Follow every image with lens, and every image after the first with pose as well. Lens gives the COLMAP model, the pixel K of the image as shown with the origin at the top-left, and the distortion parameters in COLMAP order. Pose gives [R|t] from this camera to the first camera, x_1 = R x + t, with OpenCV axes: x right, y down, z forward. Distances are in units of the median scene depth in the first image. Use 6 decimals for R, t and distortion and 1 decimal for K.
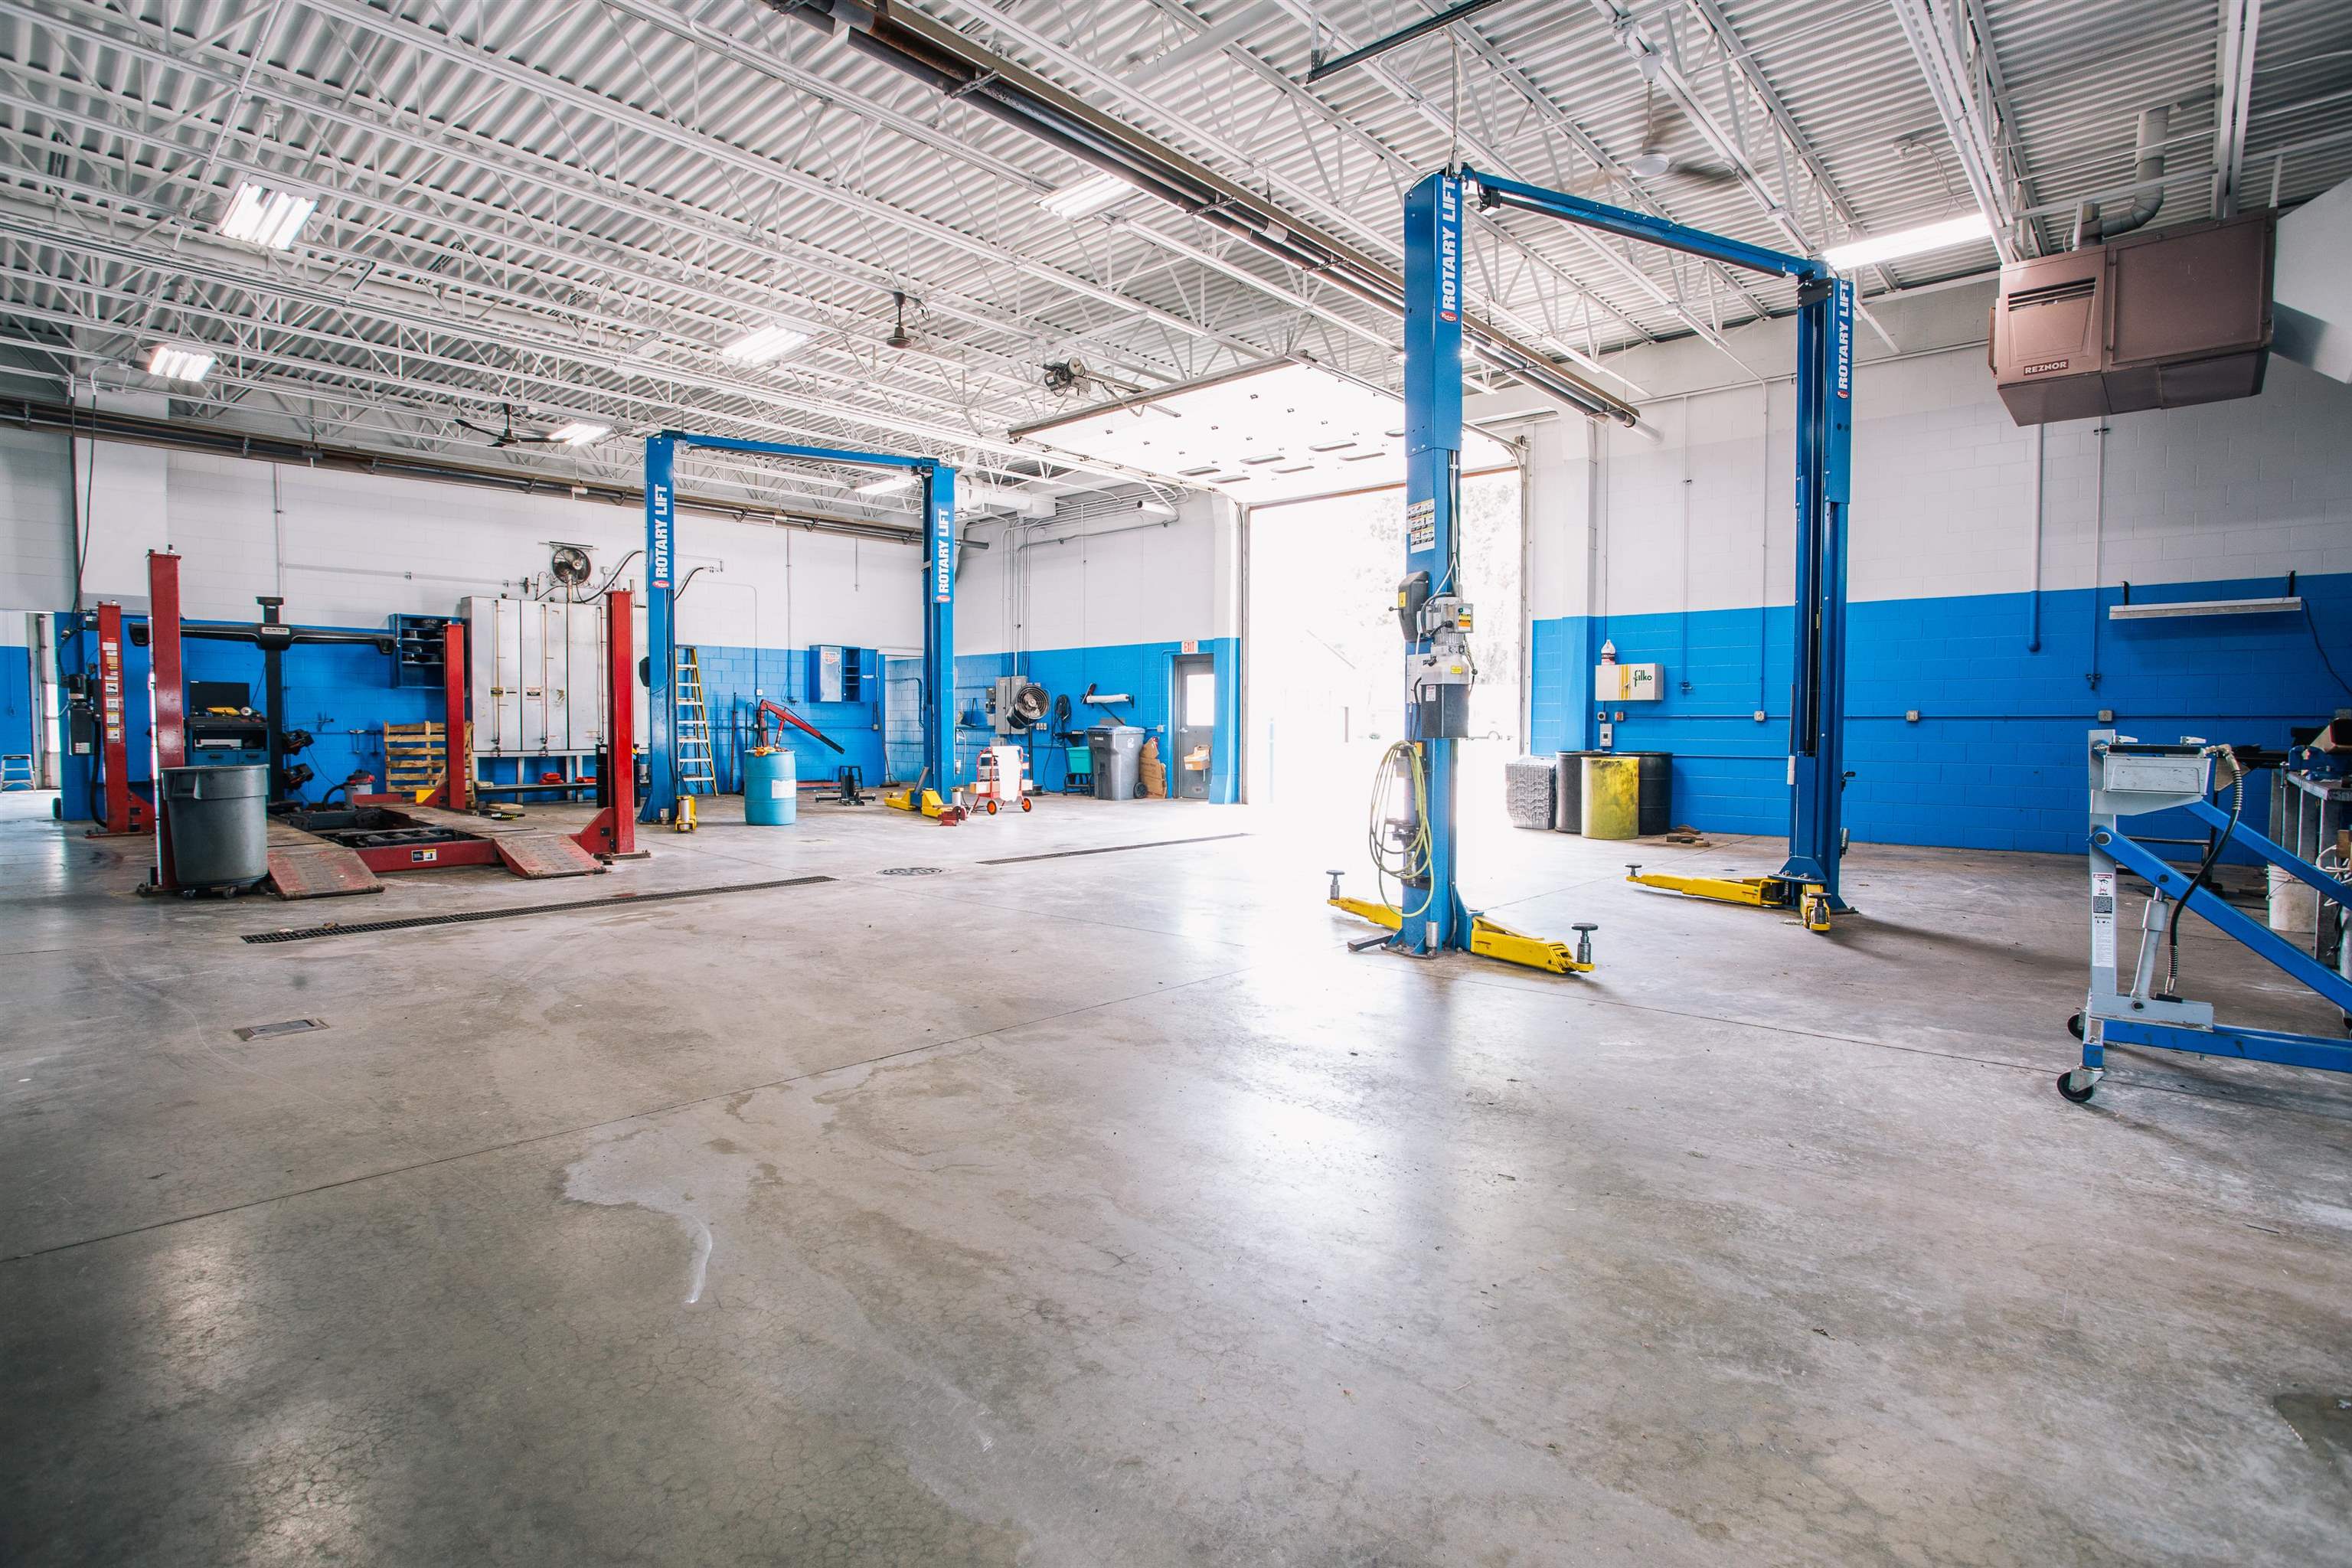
lens RADIAL K [[1139.4, 0, 1183.6], [0, 1139.4, 780.6], [0, 0, 1]] dist [-0.033613, 0.001846]
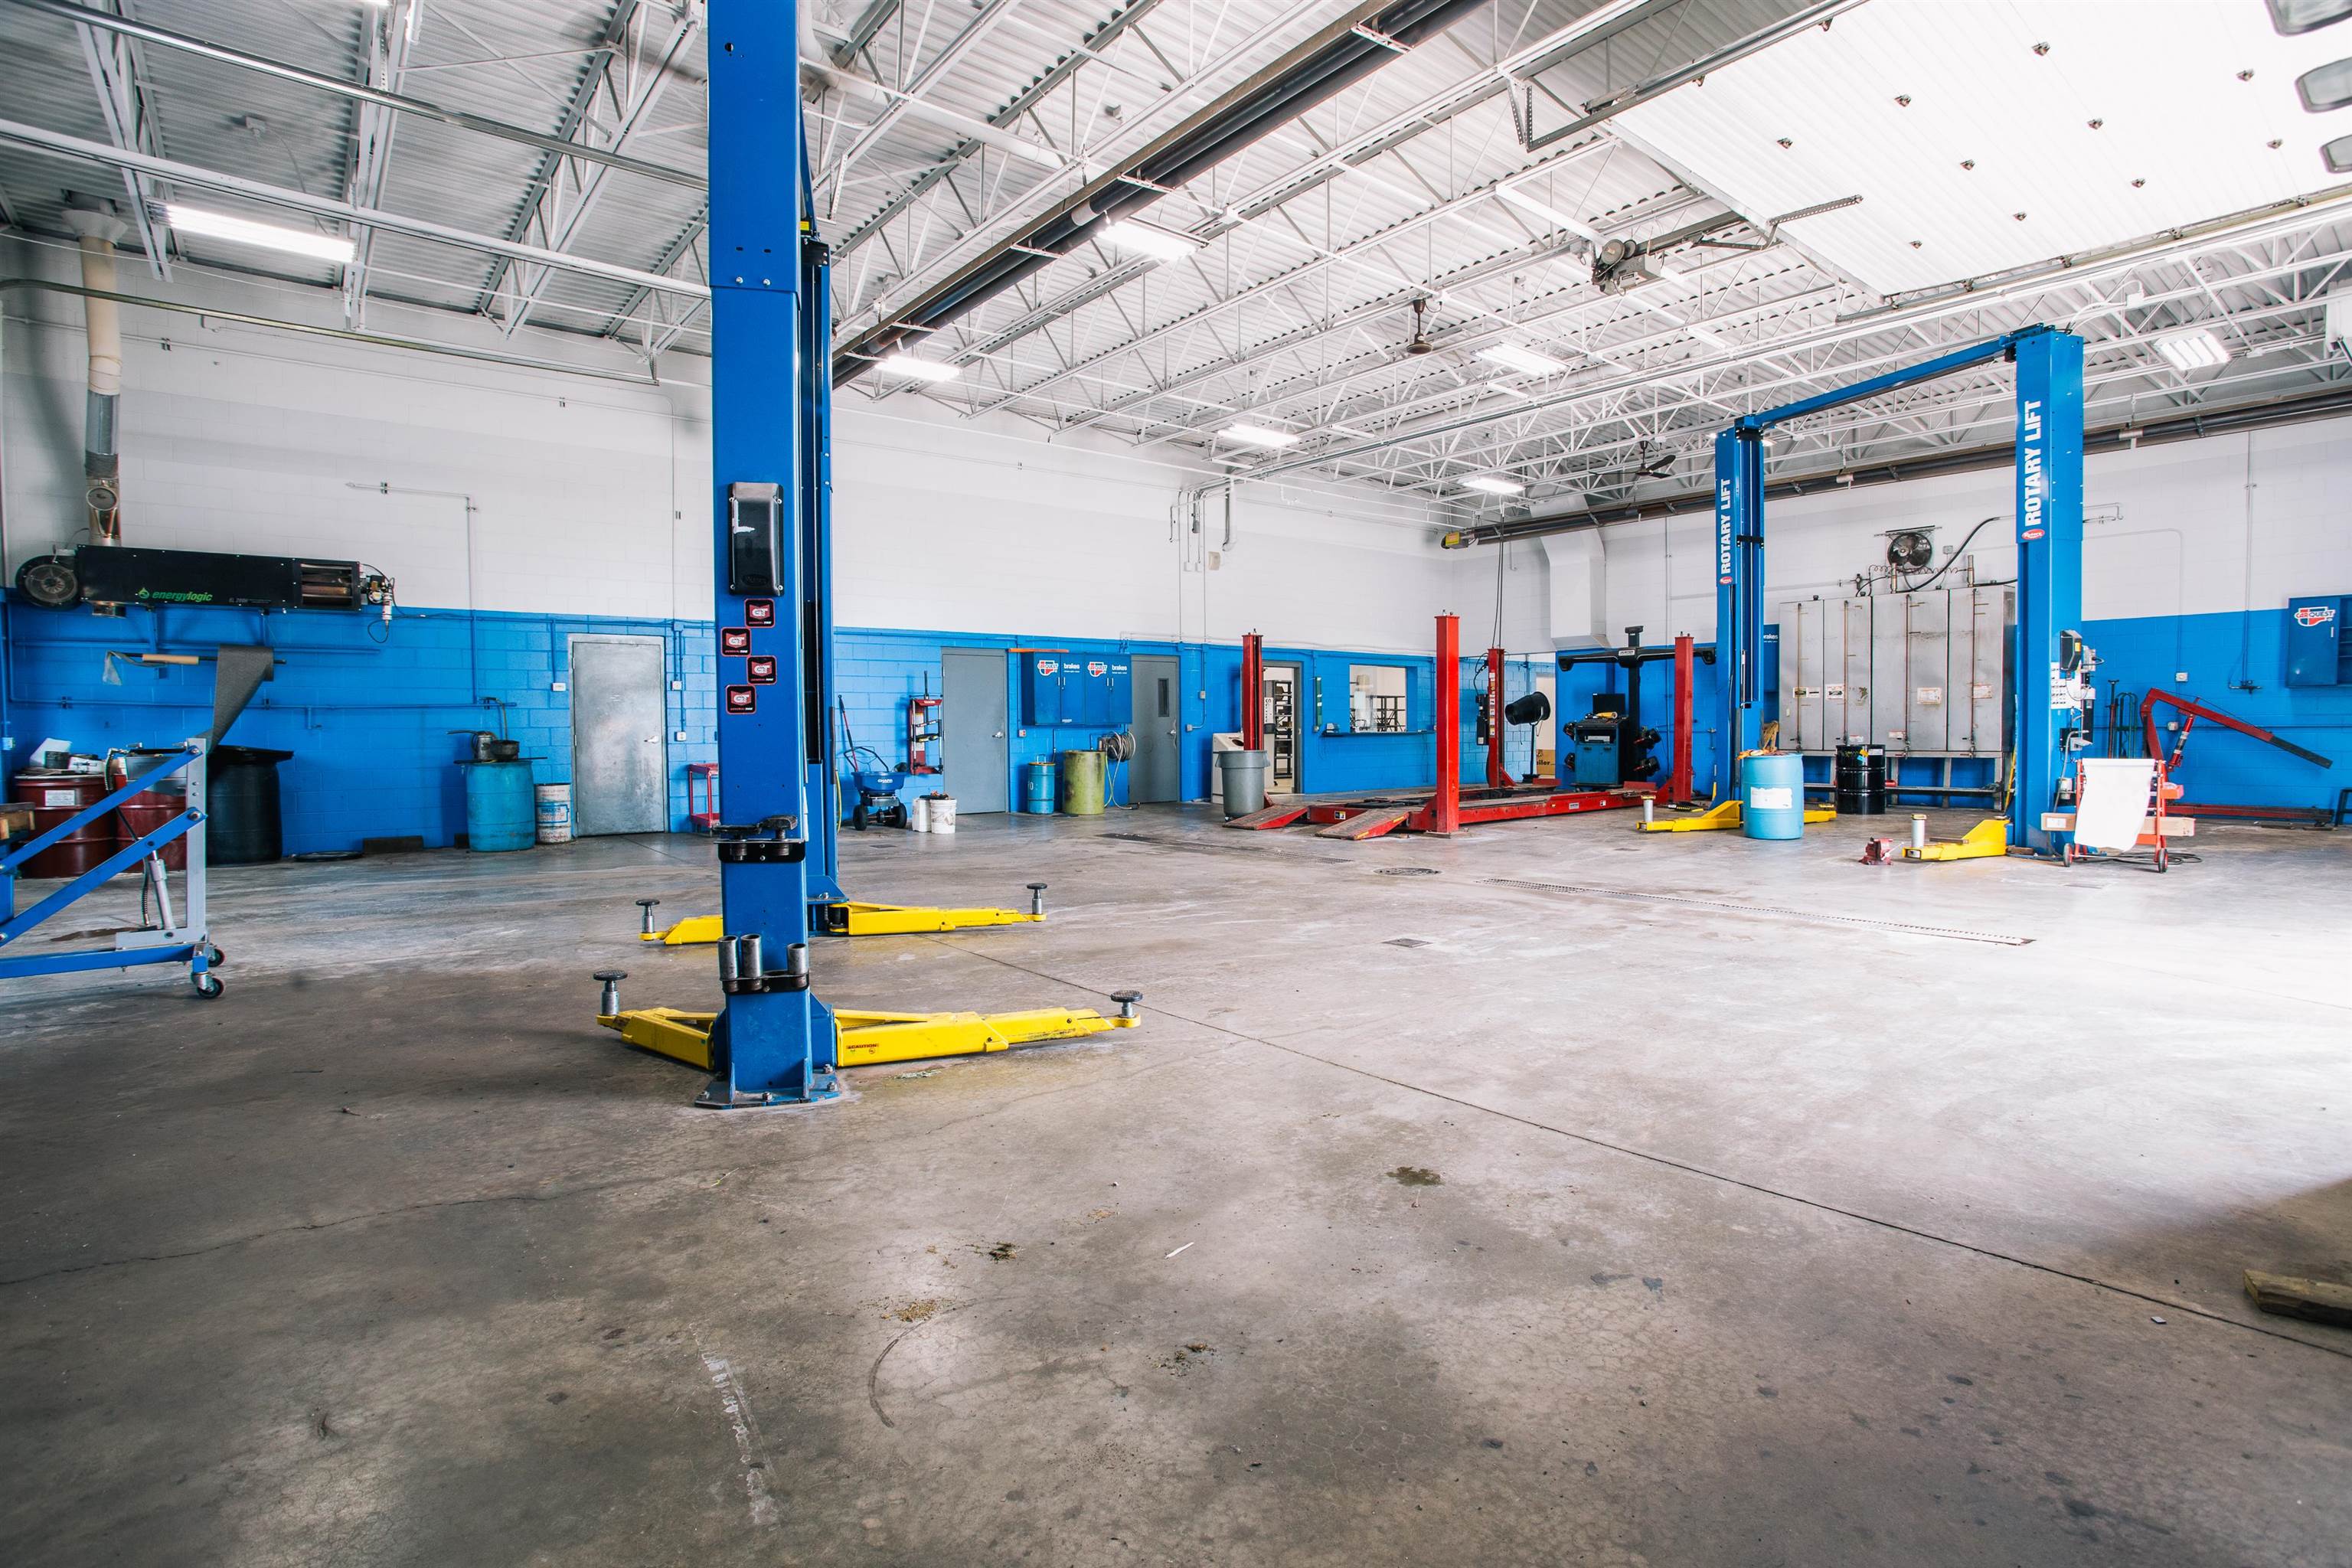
lens RADIAL K [[1139.4, 0, 1182.4], [0, 1139.4, 776.3], [0, 0, 1]] dist [-0.033613, 0.001846]
pose [[-0.147611, 0.043282, -0.988098, 0.515952], [-0.040404, 0.997944, 0.049749, -0.031637], [0.988220, 0.047266, -0.145559, 0.613876]]
